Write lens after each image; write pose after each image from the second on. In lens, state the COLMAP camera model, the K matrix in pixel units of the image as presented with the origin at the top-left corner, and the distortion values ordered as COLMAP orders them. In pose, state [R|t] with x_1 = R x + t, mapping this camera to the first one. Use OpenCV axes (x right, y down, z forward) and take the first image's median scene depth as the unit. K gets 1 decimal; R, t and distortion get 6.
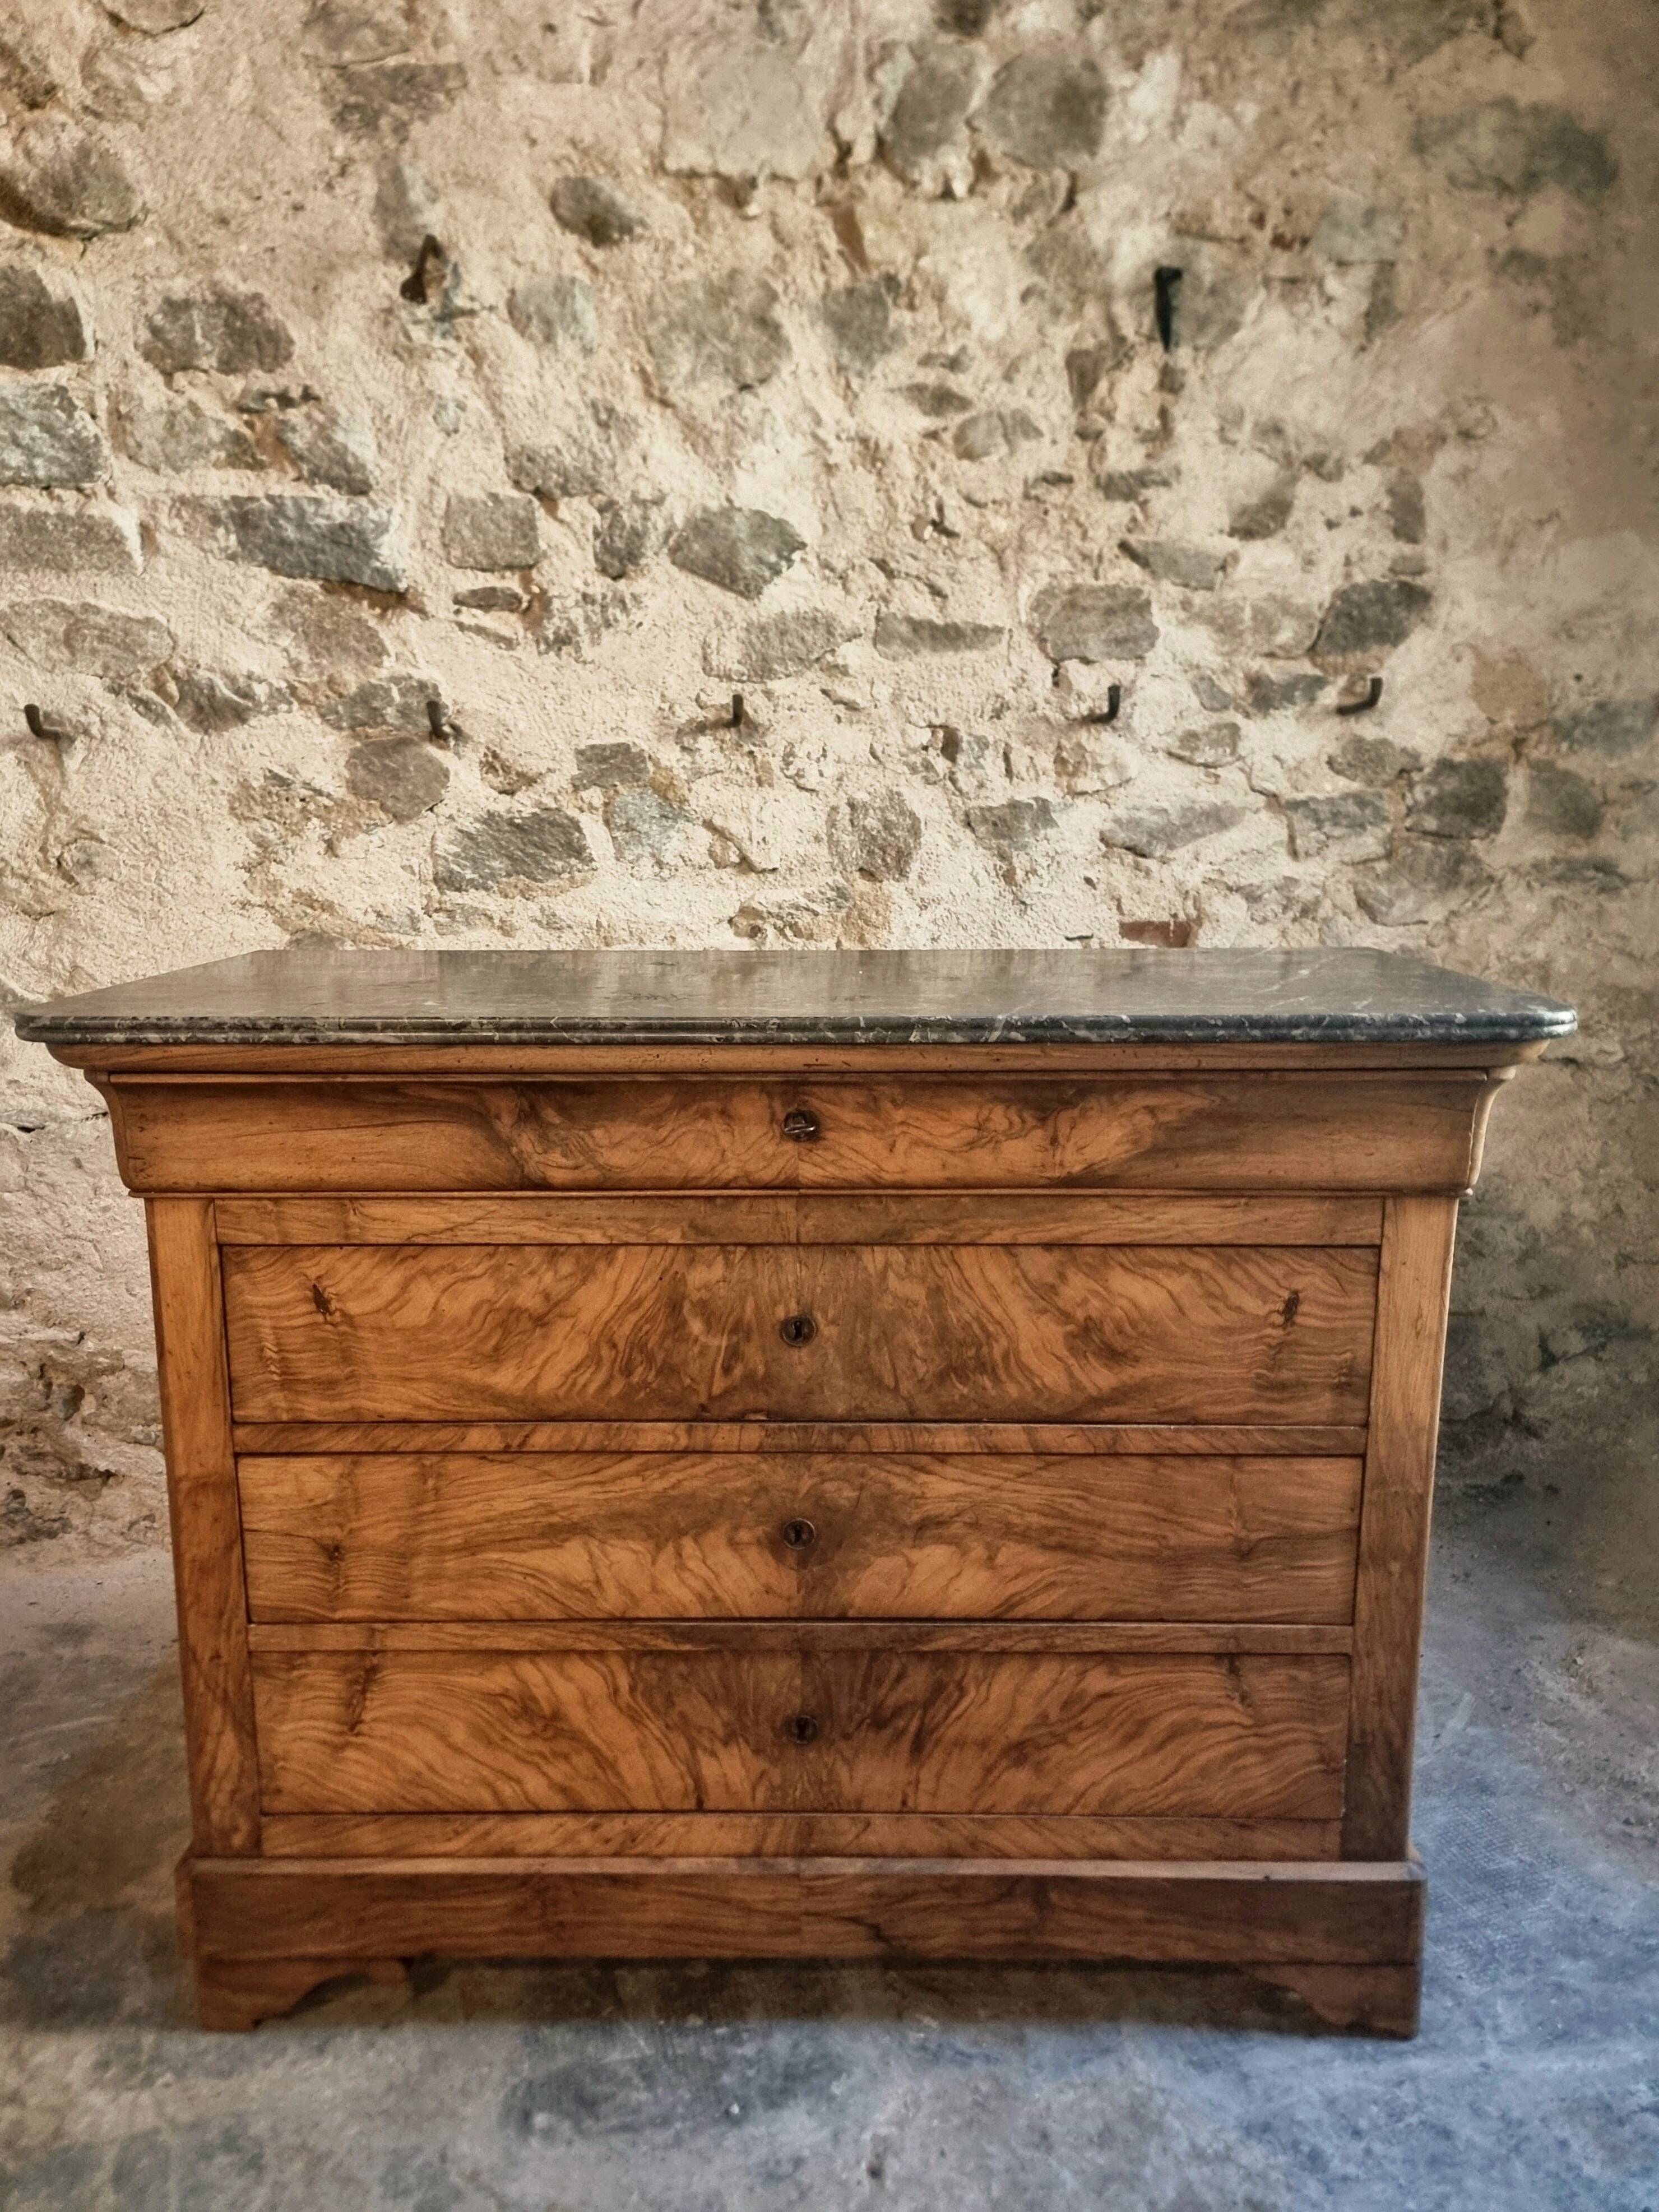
lens RADIAL K [[1572.6, 0, 823.2], [0, 1572.6, 1115.6], [0, 0, 1]] dist [0.075489, -0.074373]
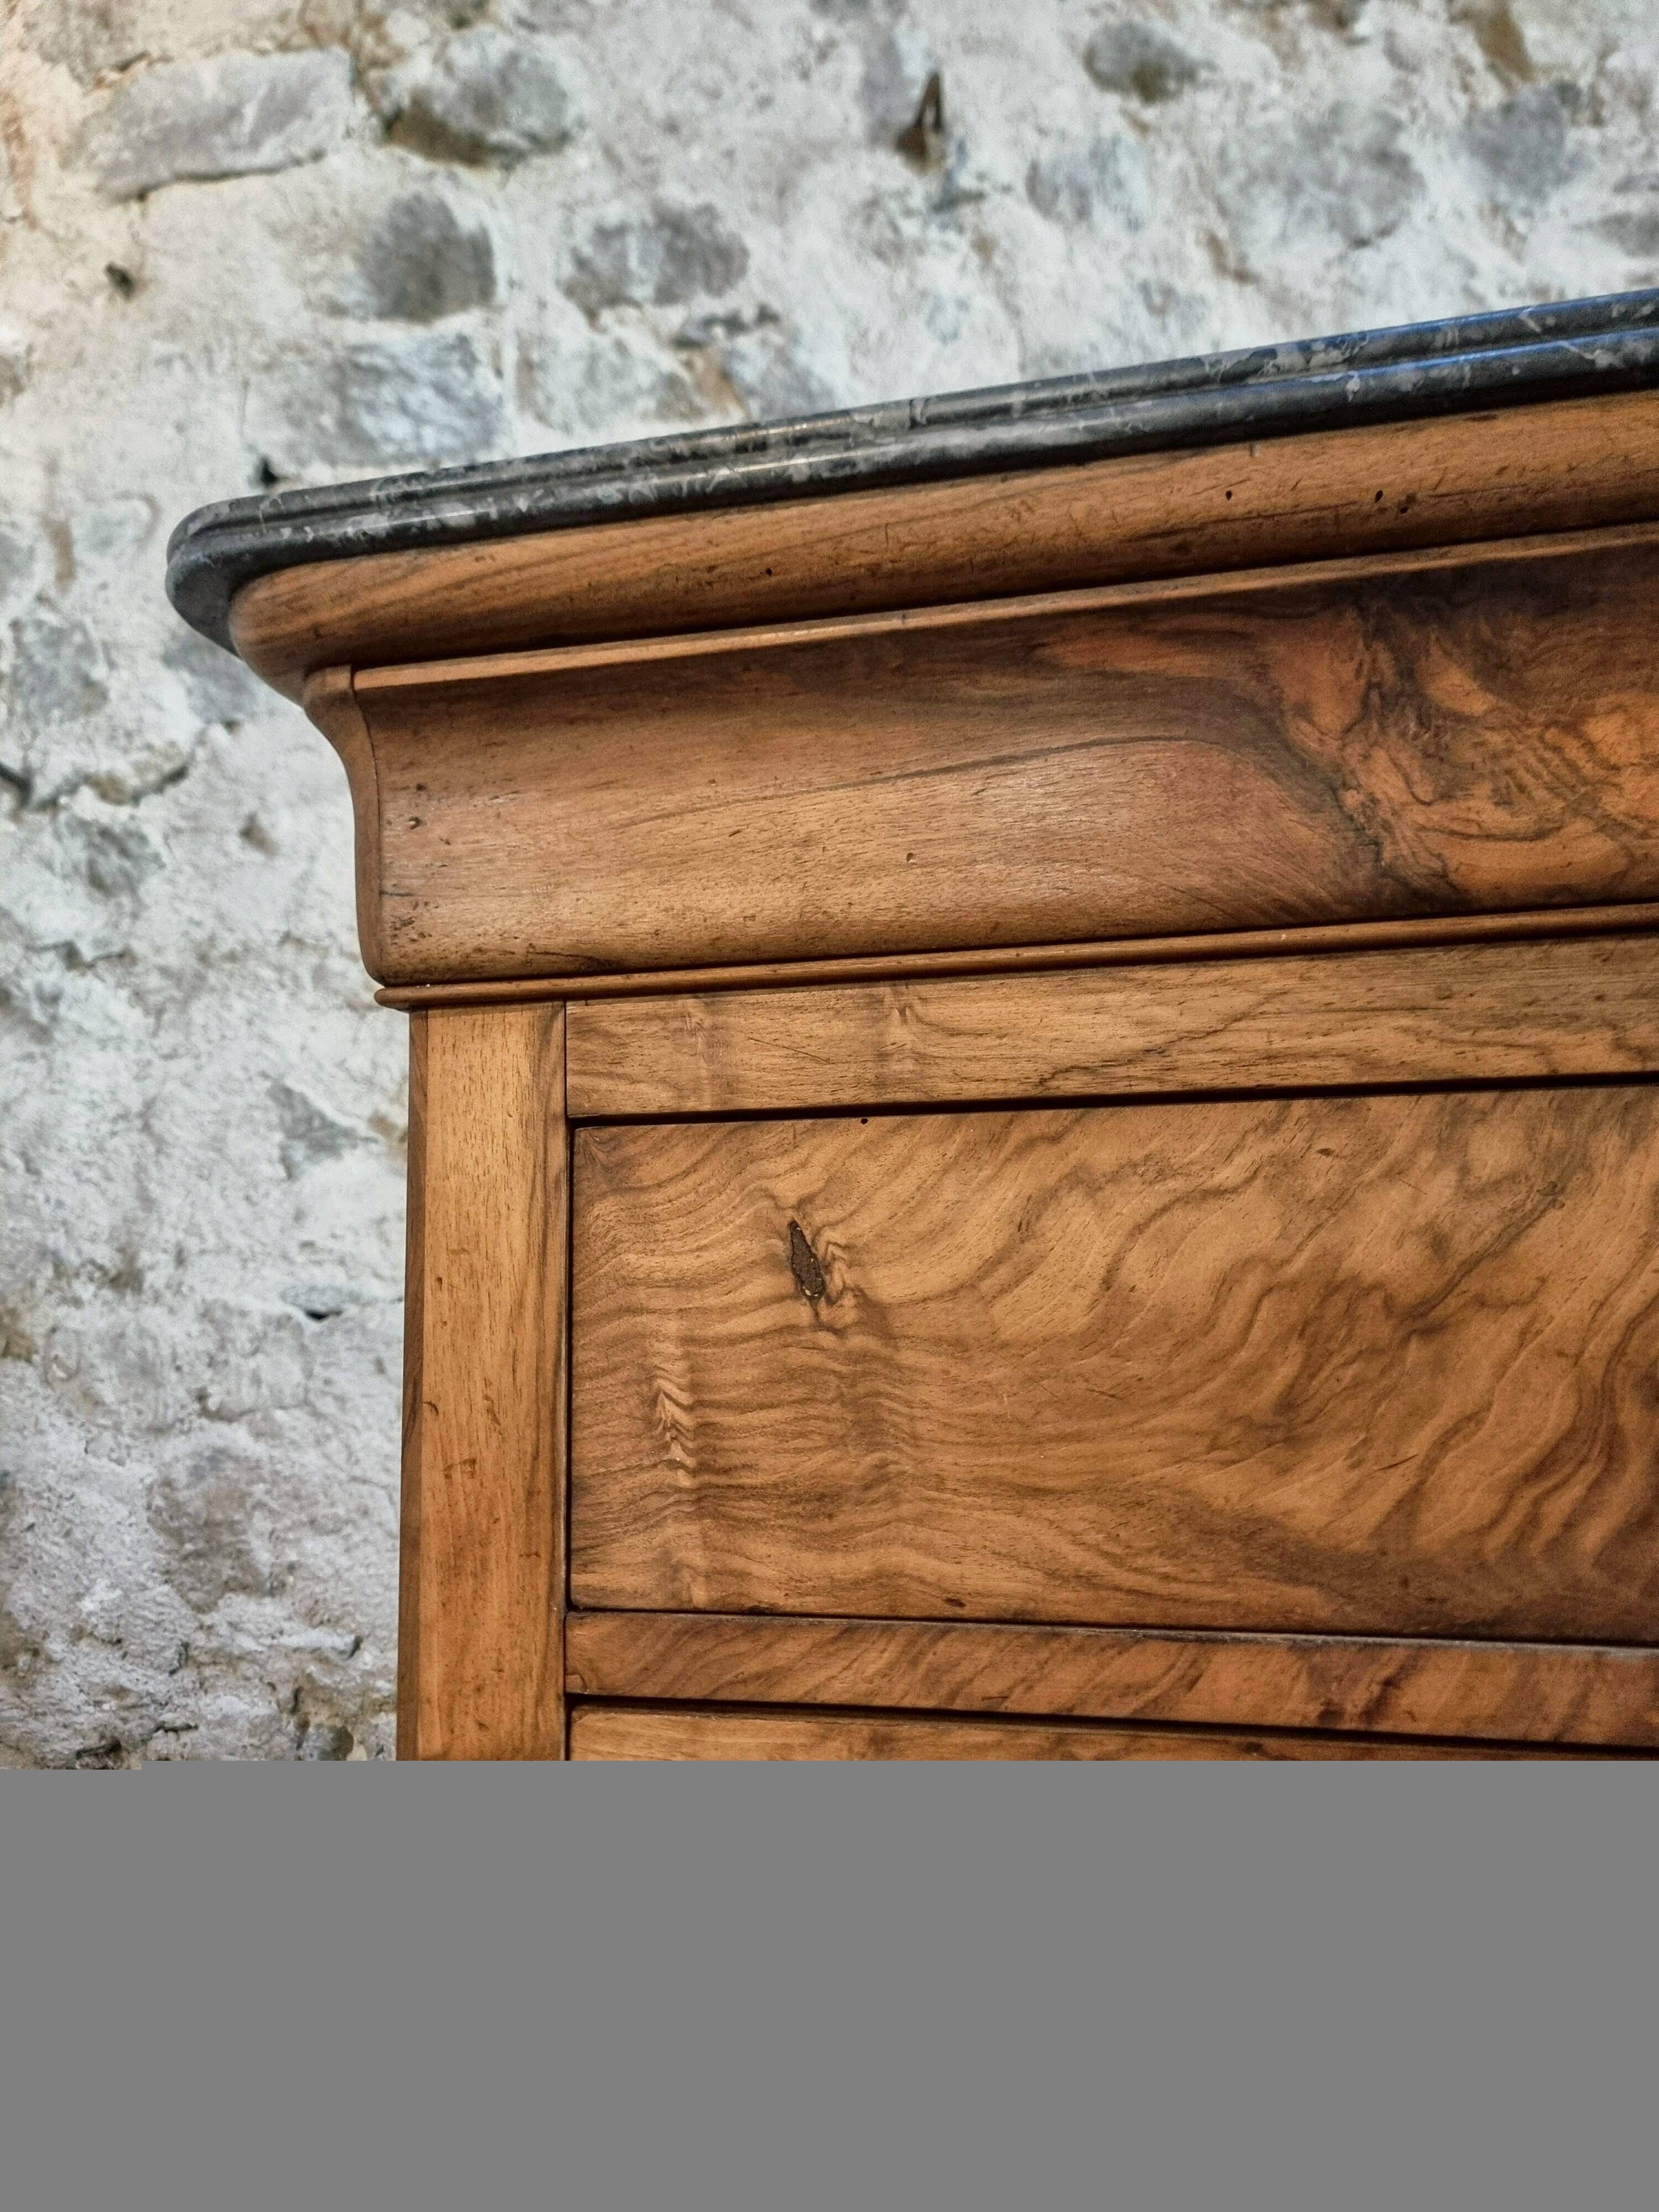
lens RADIAL K [[1568.1, 0, 820.5], [0, 1568.1, 1105.4], [0, 0, 1]] dist [0.052643, -0.059146]
pose [[0.976682, -0.037049, -0.211473, -0.147309], [-0.027314, 0.955551, -0.293556, 0.120608], [0.212949, 0.292487, 0.932257, 0.404135]]
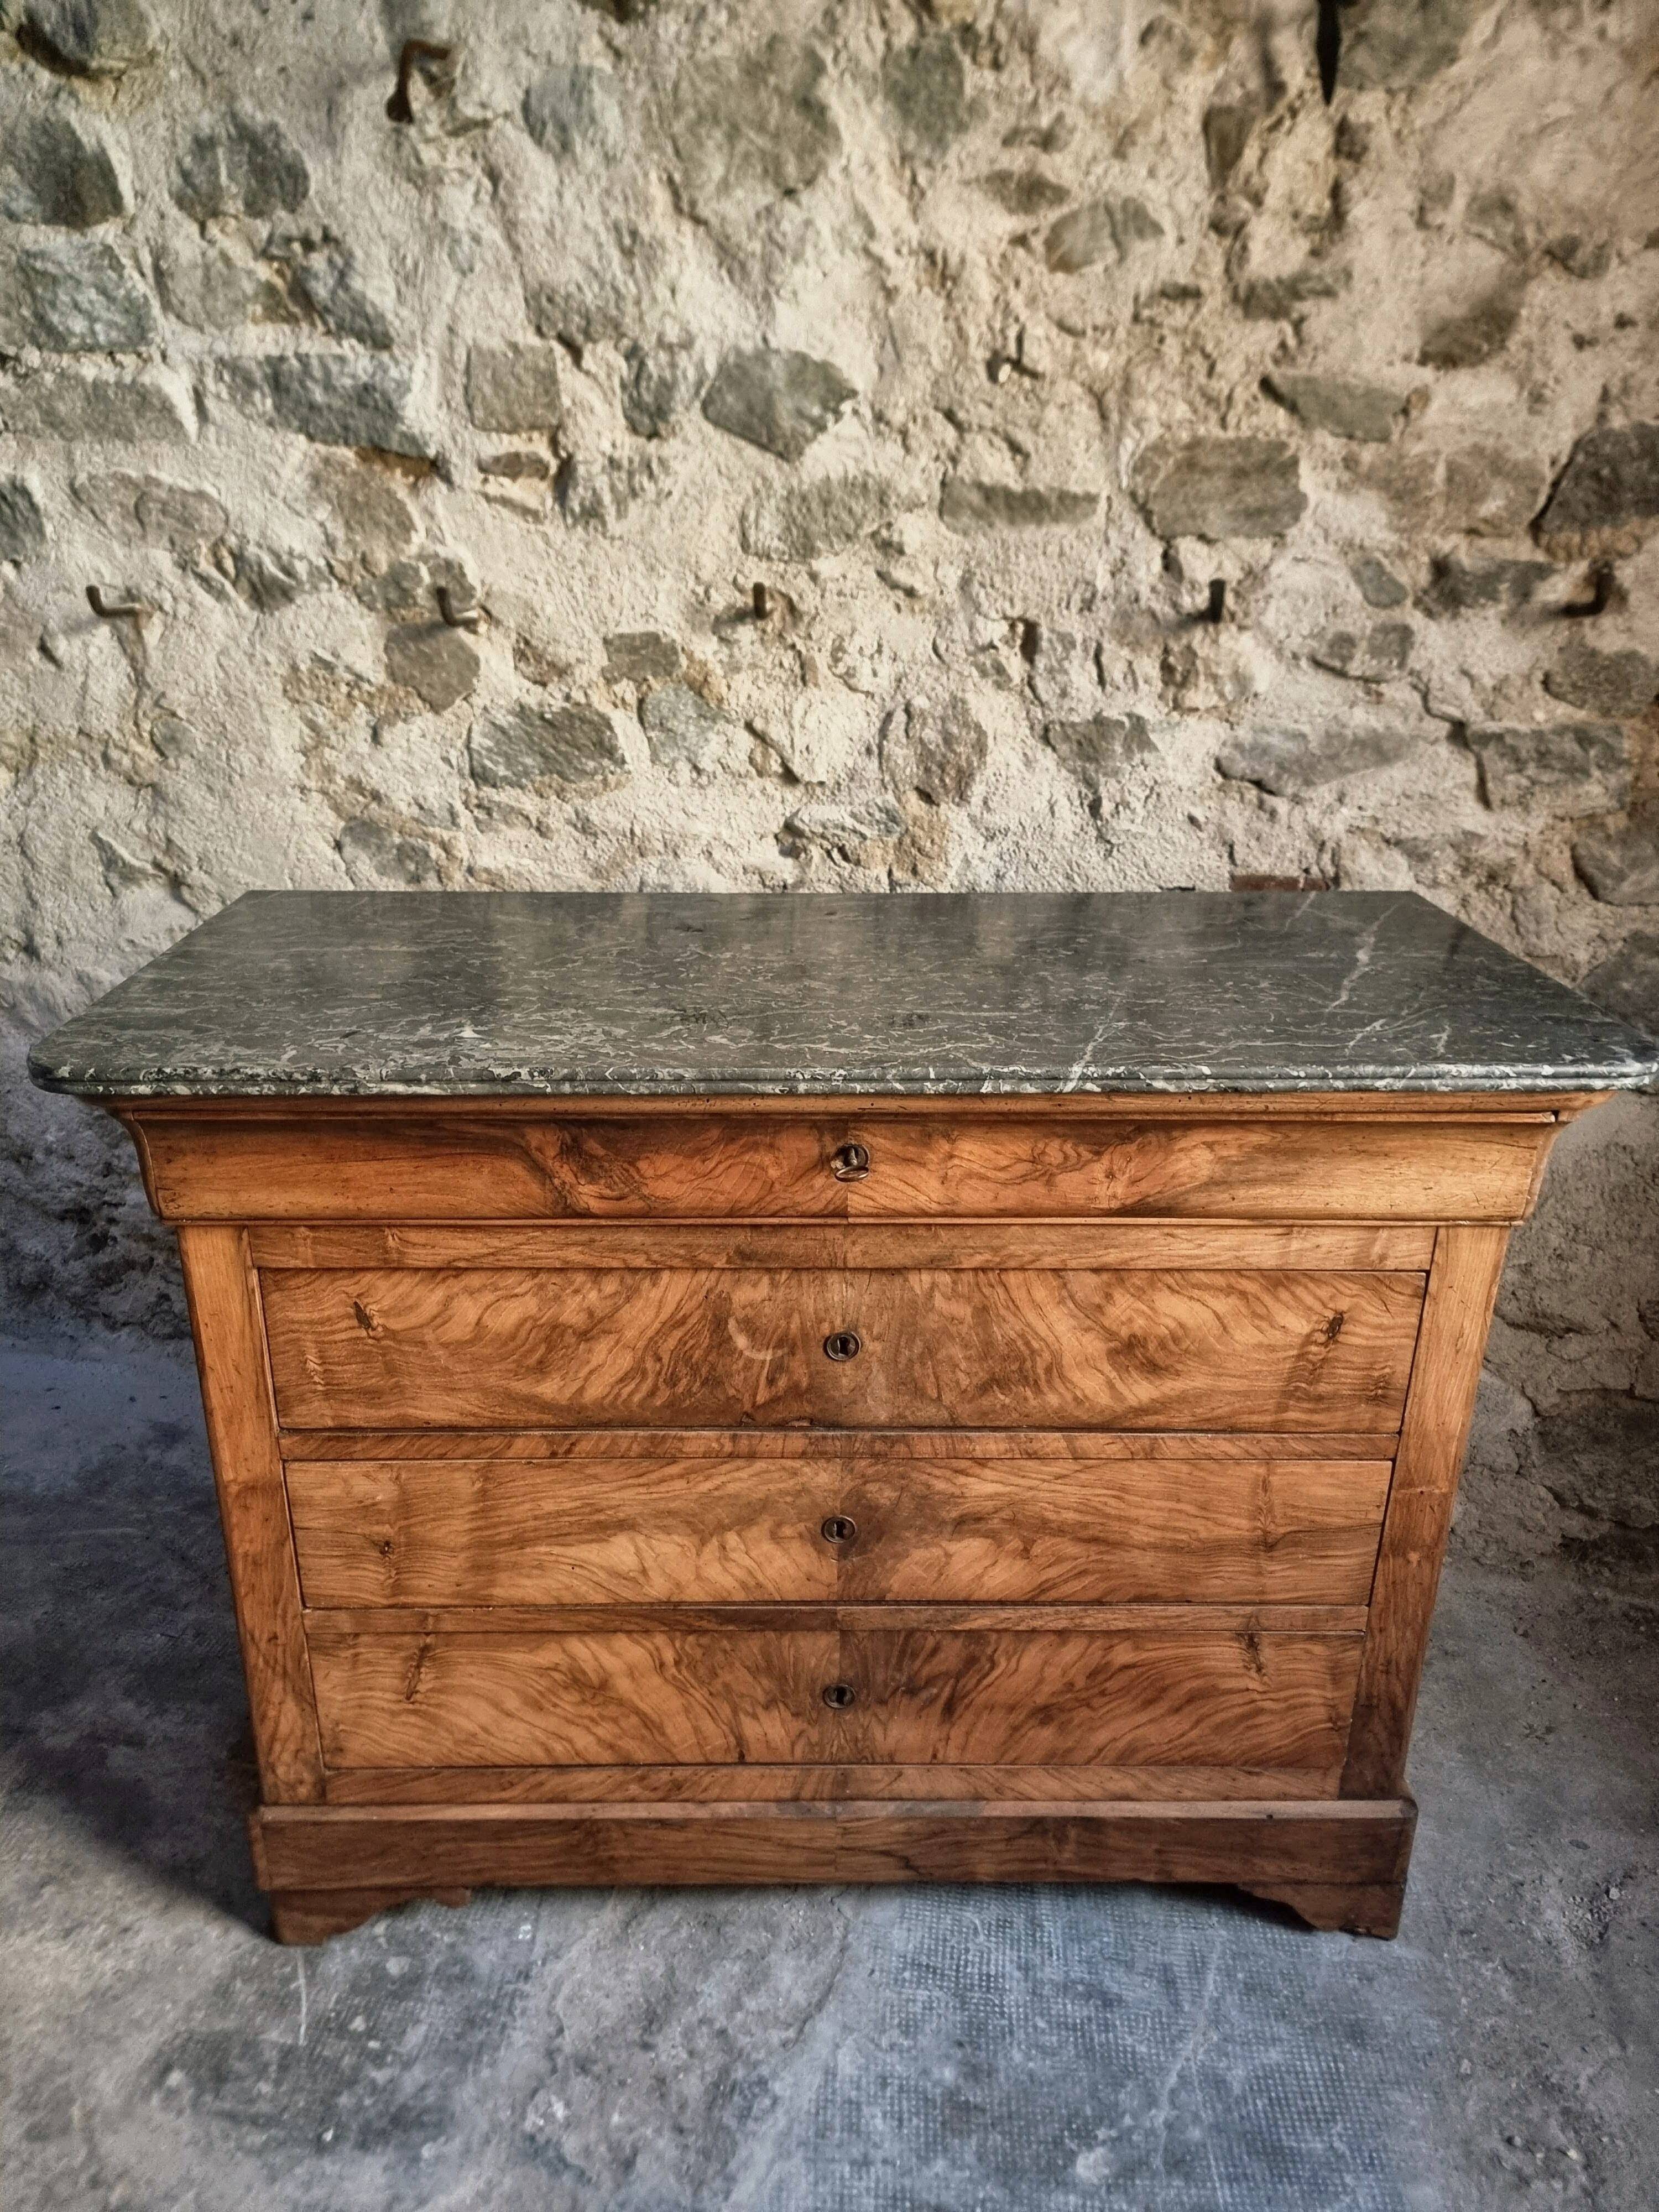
lens RADIAL K [[1548.6, 0, 818.8], [0, 1548.6, 1130.8], [0, 0, 1]] dist [0.067624, -0.062968]
pose [[0.926470, 0.147690, -0.346182, 0.315534], [-0.081907, 0.976865, 0.197550, -0.147343], [0.367349, -0.154669, 0.917132, 0.190623]]
